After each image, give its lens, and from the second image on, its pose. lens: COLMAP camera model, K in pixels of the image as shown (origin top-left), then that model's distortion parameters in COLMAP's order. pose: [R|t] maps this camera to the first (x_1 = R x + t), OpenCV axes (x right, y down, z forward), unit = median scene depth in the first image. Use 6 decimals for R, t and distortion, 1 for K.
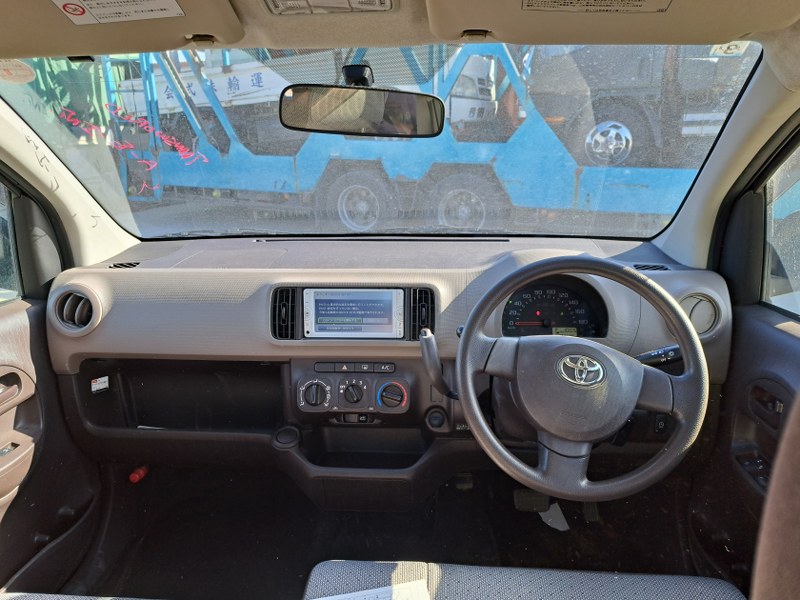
lens RADIAL K [[571.3, 0, 400.9], [0, 571.3, 299.0], [0, 0, 1]] dist [0.041888, -0.021431]
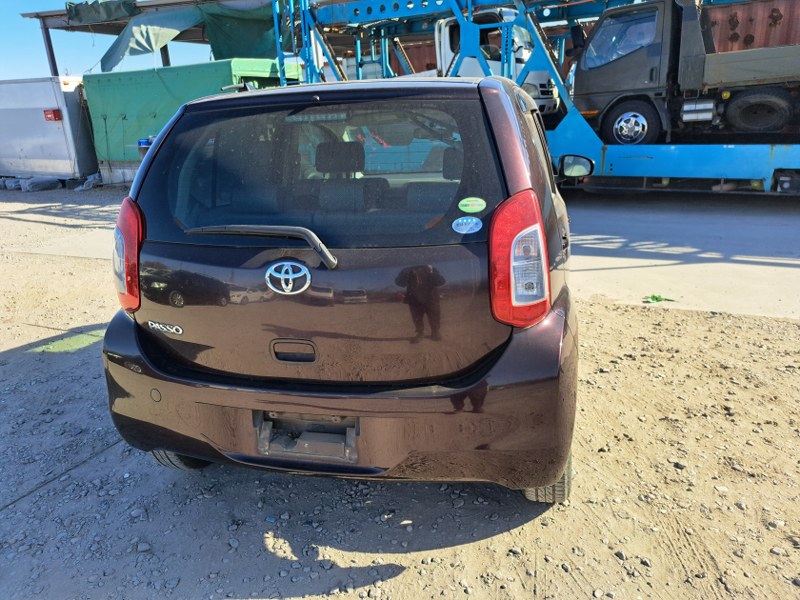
lens RADIAL K [[571.3, 0, 399.0], [0, 571.3, 301.7], [0, 0, 1]] dist [0.041888, -0.021431]
pose [[0.982715, 0.020590, -0.183978, 0.064113], [-0.015915, 0.999513, 0.026856, 0.110339], [0.184442, -0.023464, 0.982563, -0.440761]]
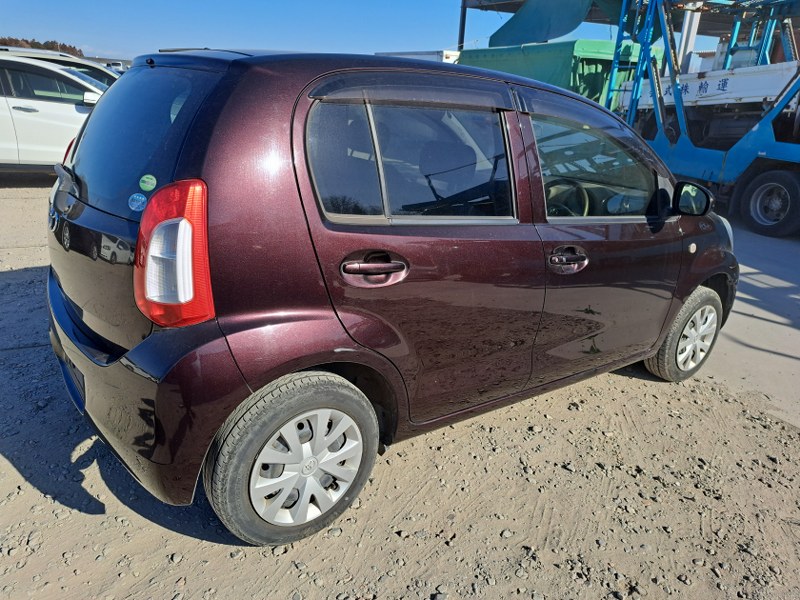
lens RADIAL K [[571.3, 0, 402.2], [0, 571.3, 300.7], [0, 0, 1]] dist [0.041888, -0.021431]
pose [[0.651341, 0.302023, -0.696087, 0.299697], [-0.282571, 0.947933, 0.146888, 0.055283], [0.704208, 0.101020, 0.702771, -0.274546]]
